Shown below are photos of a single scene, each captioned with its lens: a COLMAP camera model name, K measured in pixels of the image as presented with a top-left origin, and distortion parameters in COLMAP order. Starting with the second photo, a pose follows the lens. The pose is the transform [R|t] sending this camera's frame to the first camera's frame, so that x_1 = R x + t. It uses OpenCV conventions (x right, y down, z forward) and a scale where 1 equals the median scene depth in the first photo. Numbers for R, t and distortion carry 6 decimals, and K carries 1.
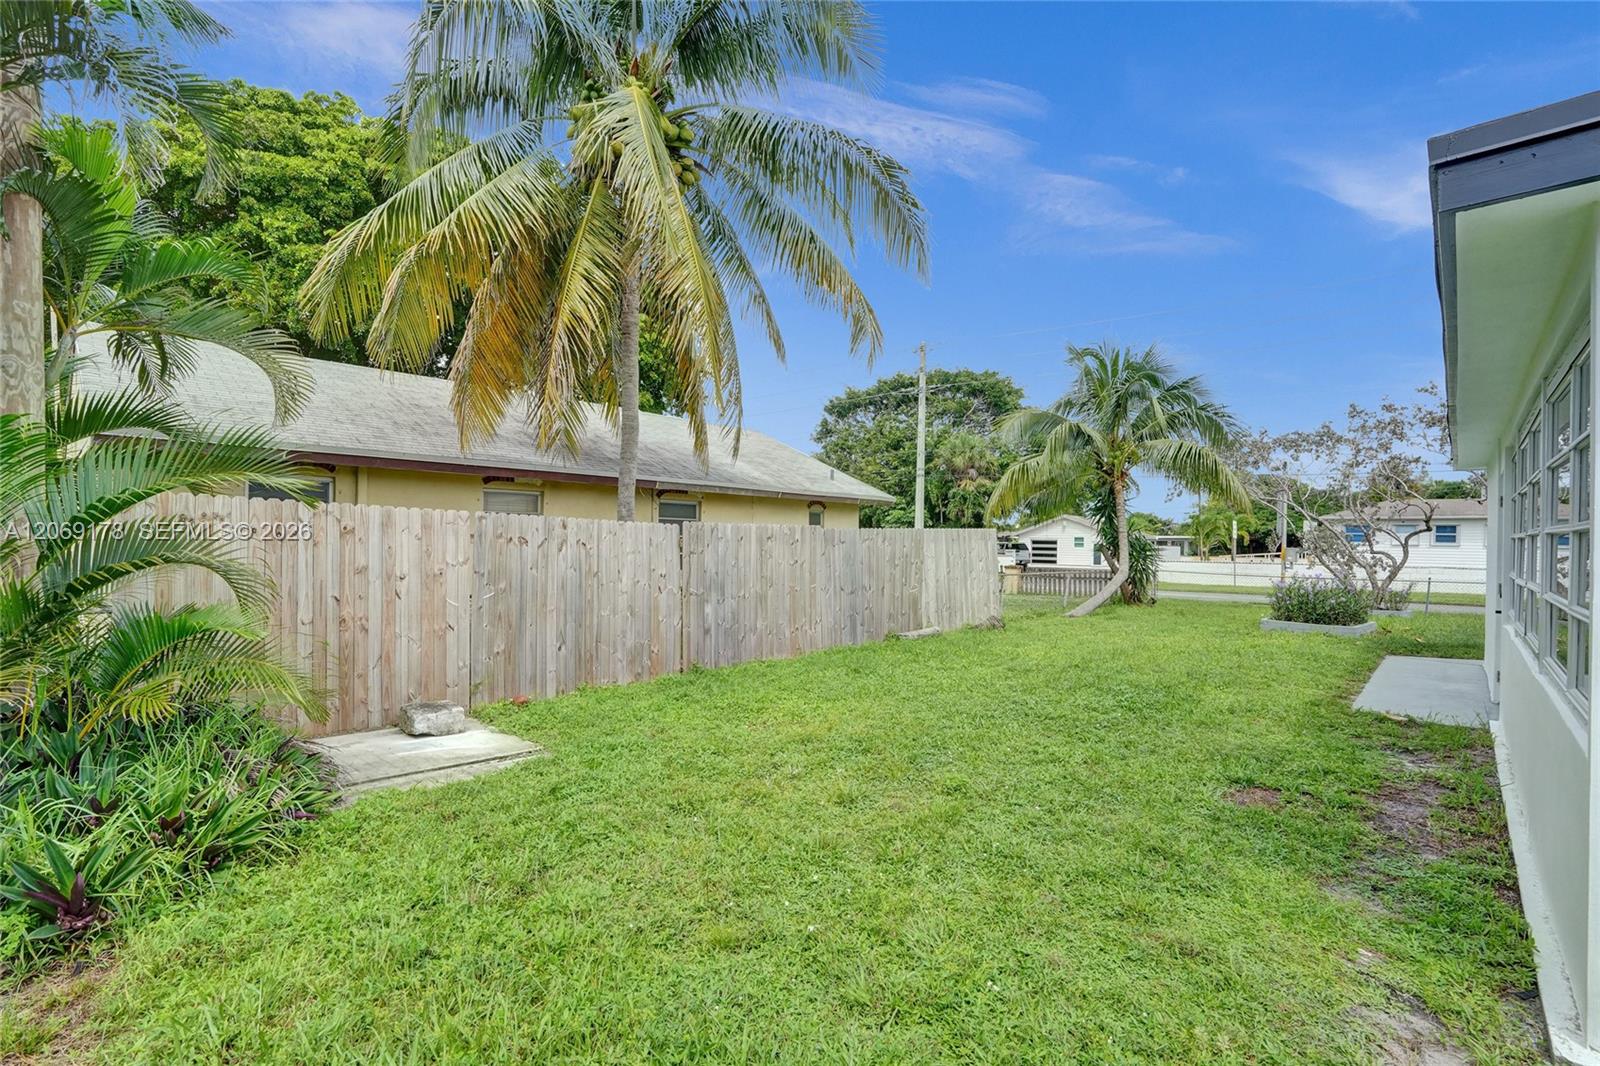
lens RADIAL K [[738.0, 0, 762.5], [0, 738.0, 545.0], [0, 0, 1]] dist [-0.008338, 0.005493]
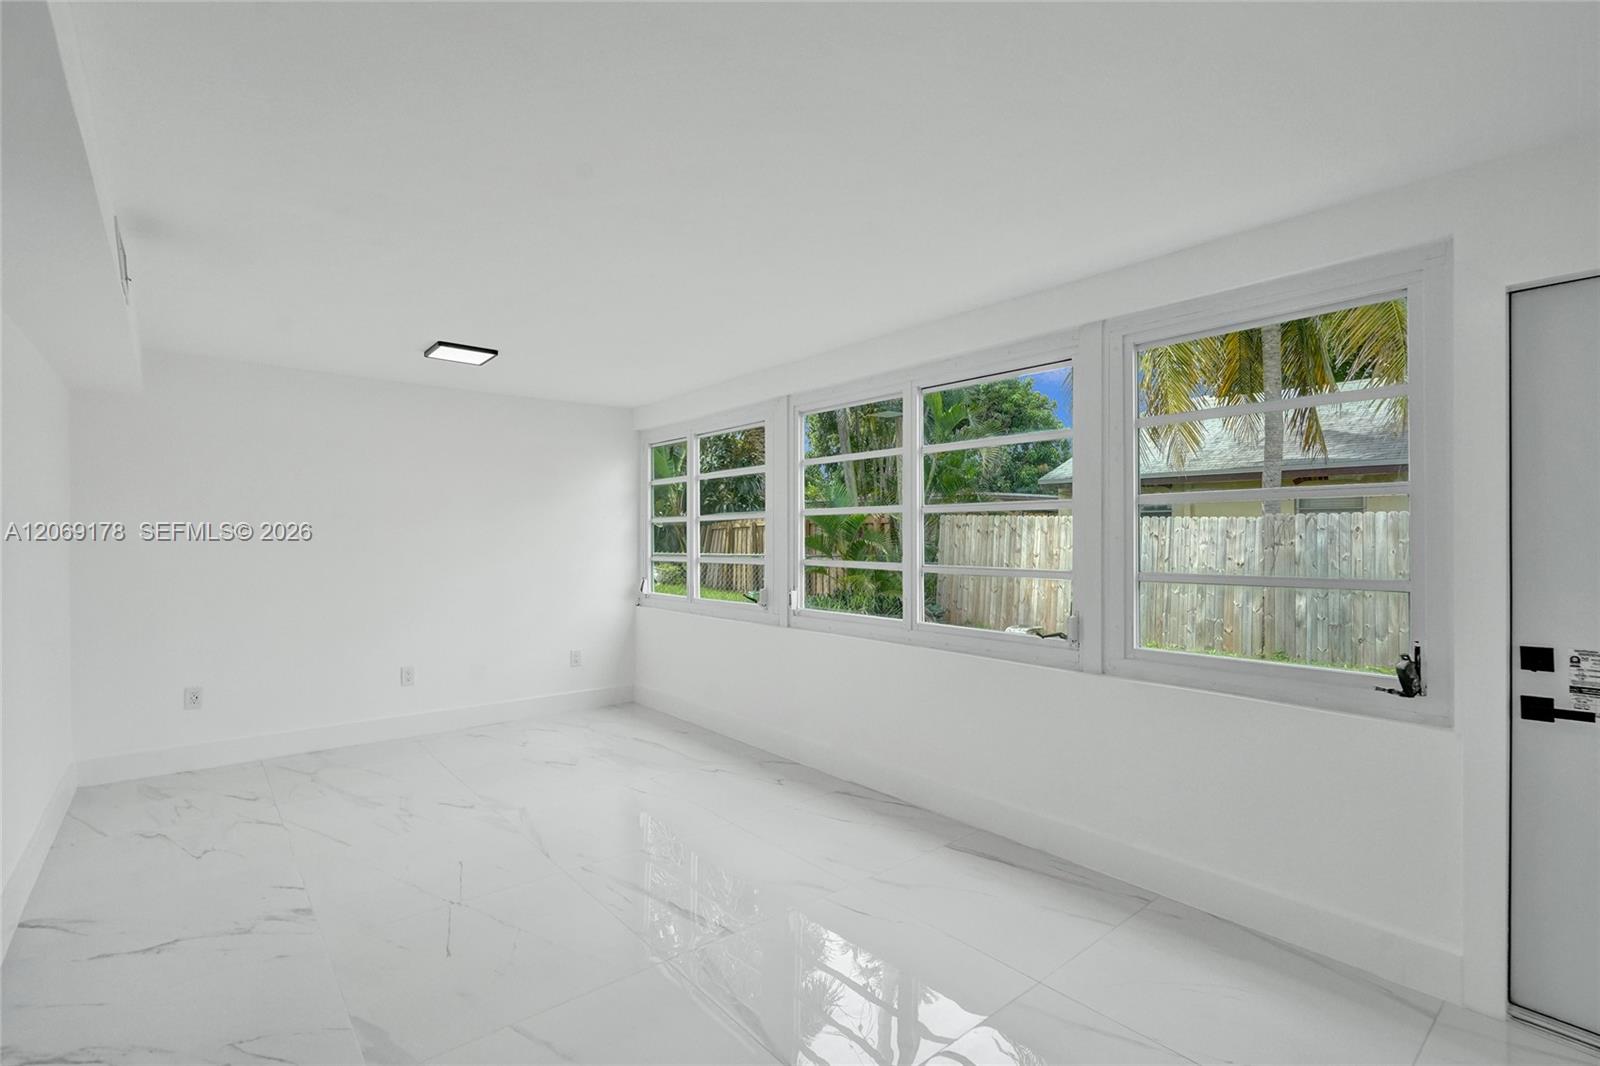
lens RADIAL K [[738.0, 0, 807.0], [0, 738.0, 531.9], [0, 0, 1]] dist [-0.008338, 0.005493]
pose [[-0.076145, -0.017436, -0.996944, 1.122973], [-0.006730, 0.999833, -0.016973, 0.017879], [0.997074, 0.005417, -0.076249, 0.492625]]
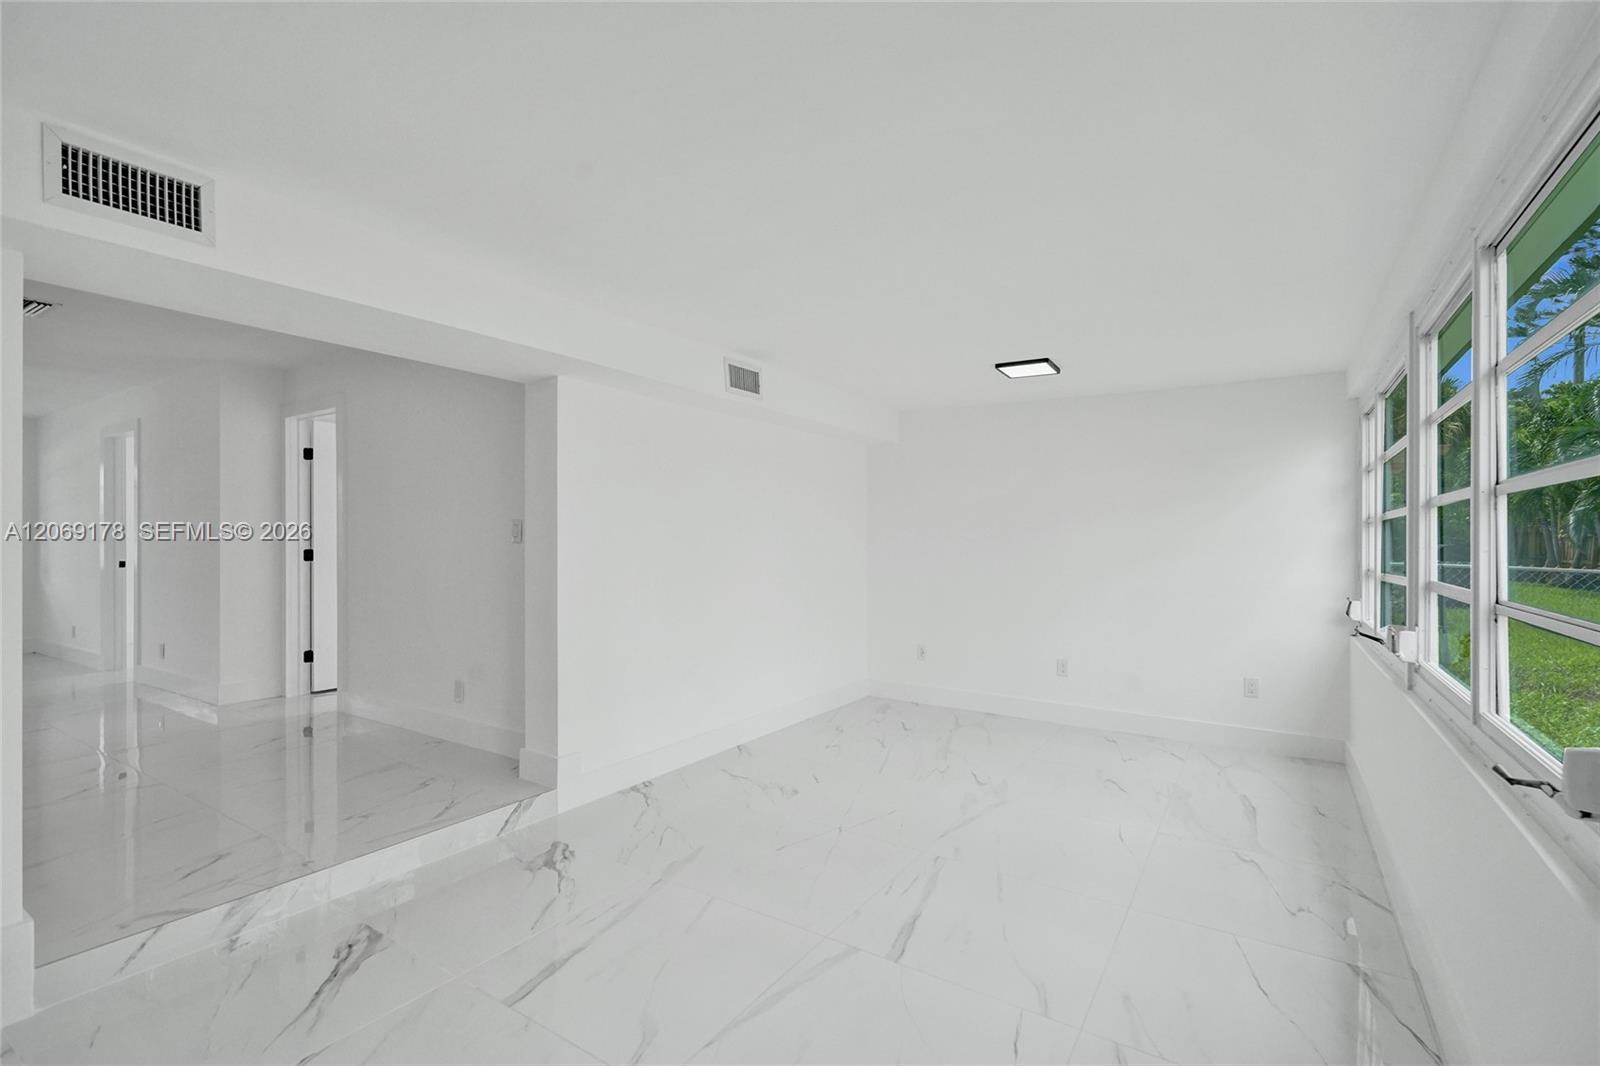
lens RADIAL K [[738.0, 0, 793.5], [0, 738.0, 531.2], [0, 0, 1]] dist [-0.008338, 0.005493]
pose [[-0.976703, -0.022575, -0.213406, 0.901194], [-0.022418, 0.999744, -0.003156, 0.013664], [0.213423, 0.001702, -0.976958, 0.731003]]
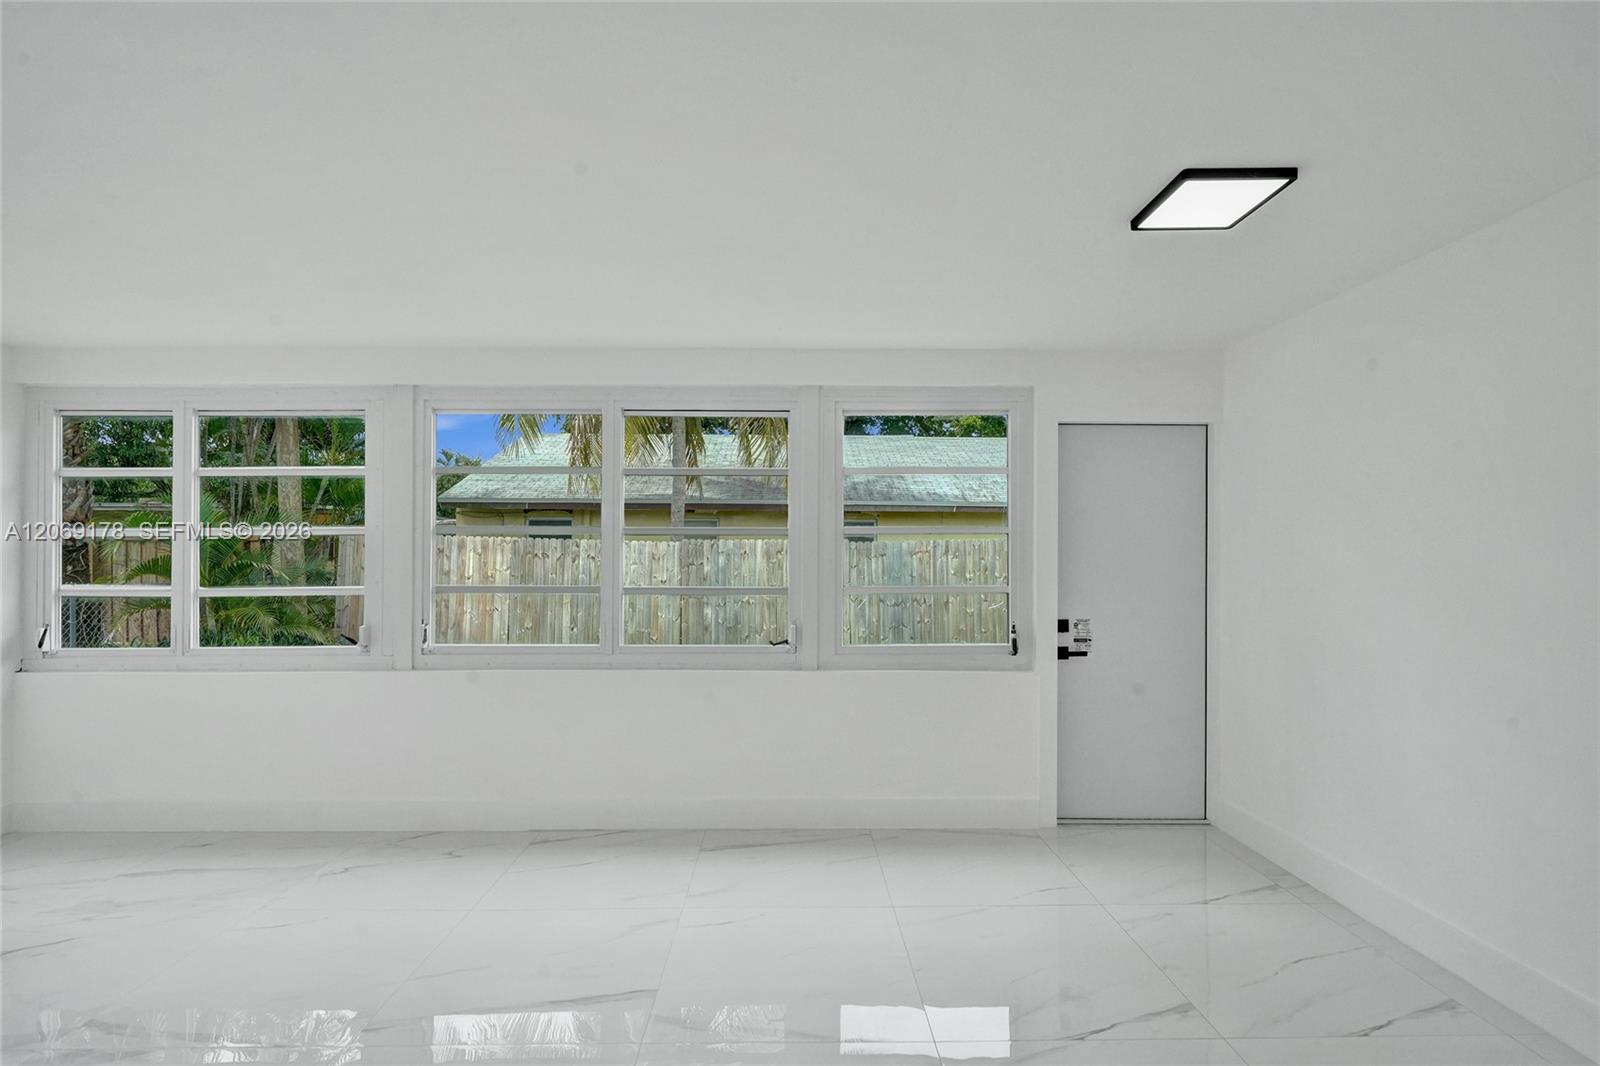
lens RADIAL K [[738.0, 0, 800.1], [0, 738.0, 551.9], [0, 0, 1]] dist [-0.008338, 0.005493]
pose [[0.724281, -0.015810, -0.689324, 1.046248], [0.002679, 0.999794, -0.020116, 0.017617], [0.689500, 0.012723, 0.724174, 0.249455]]
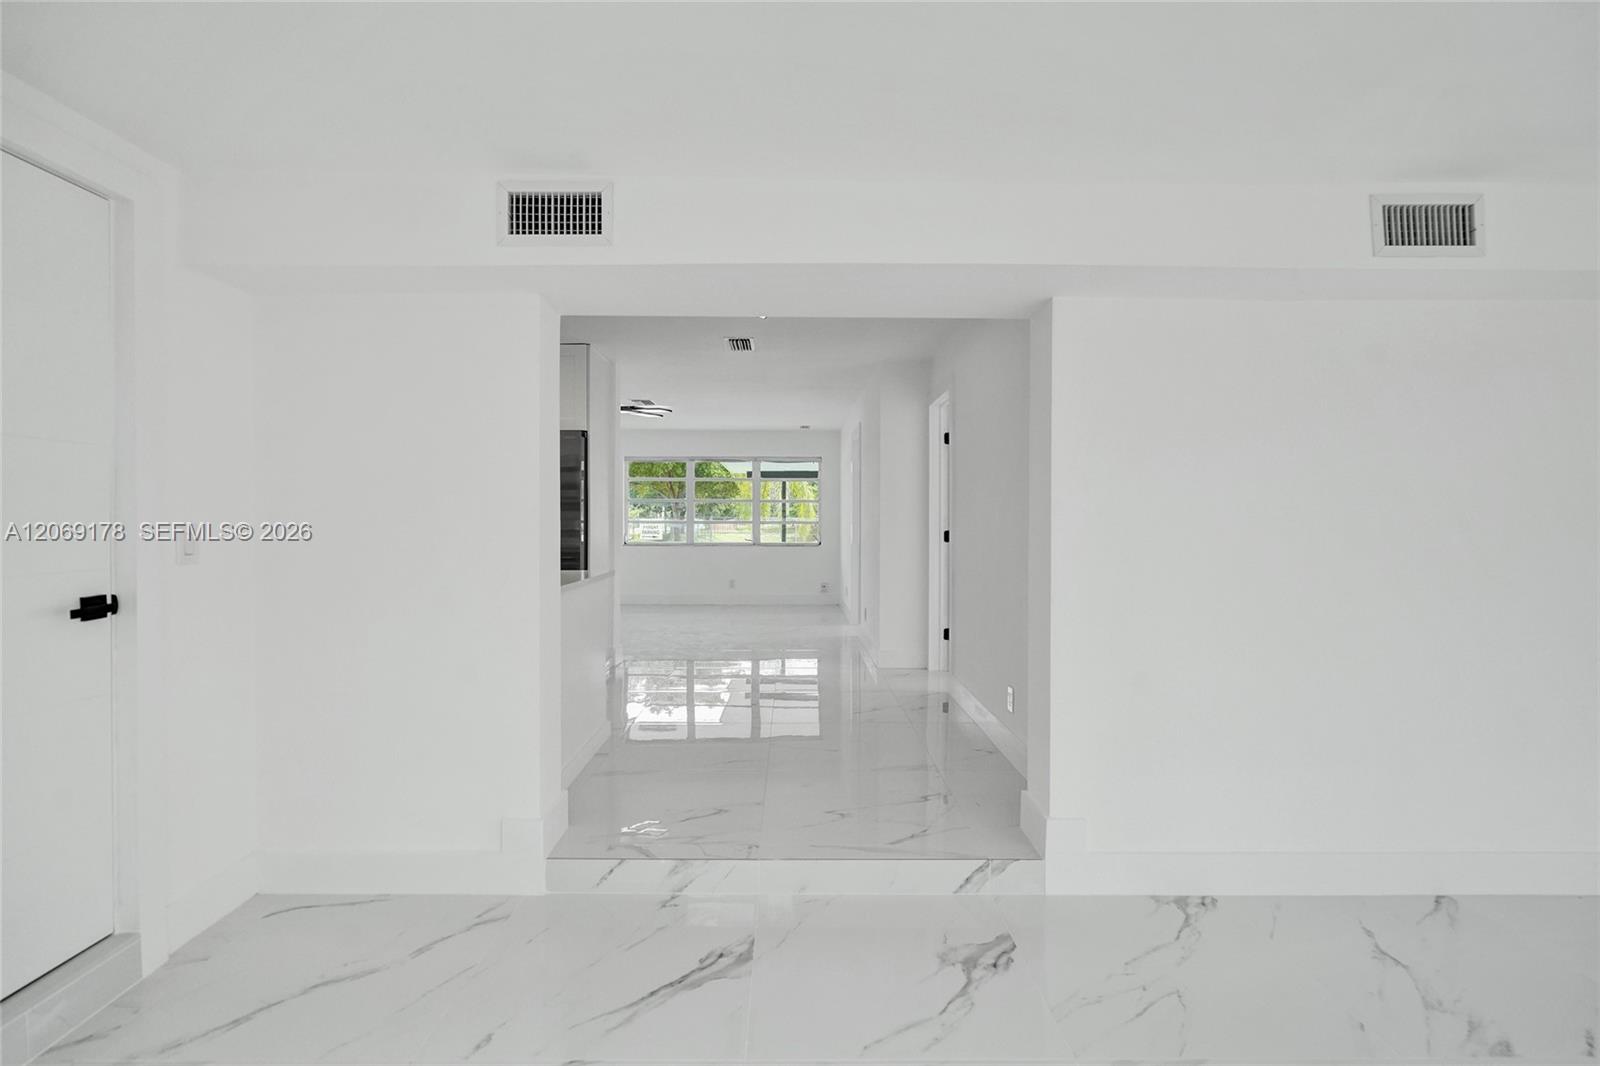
lens RADIAL K [[738.0, 0, 812.2], [0, 738.0, 538.2], [0, 0, 1]] dist [-0.008338, 0.005493]
pose [[-0.718634, -0.038849, 0.694302, 0.787849], [-0.010421, 0.998928, 0.045108, 0.012735], [-0.695310, 0.025181, -0.718268, 0.564050]]
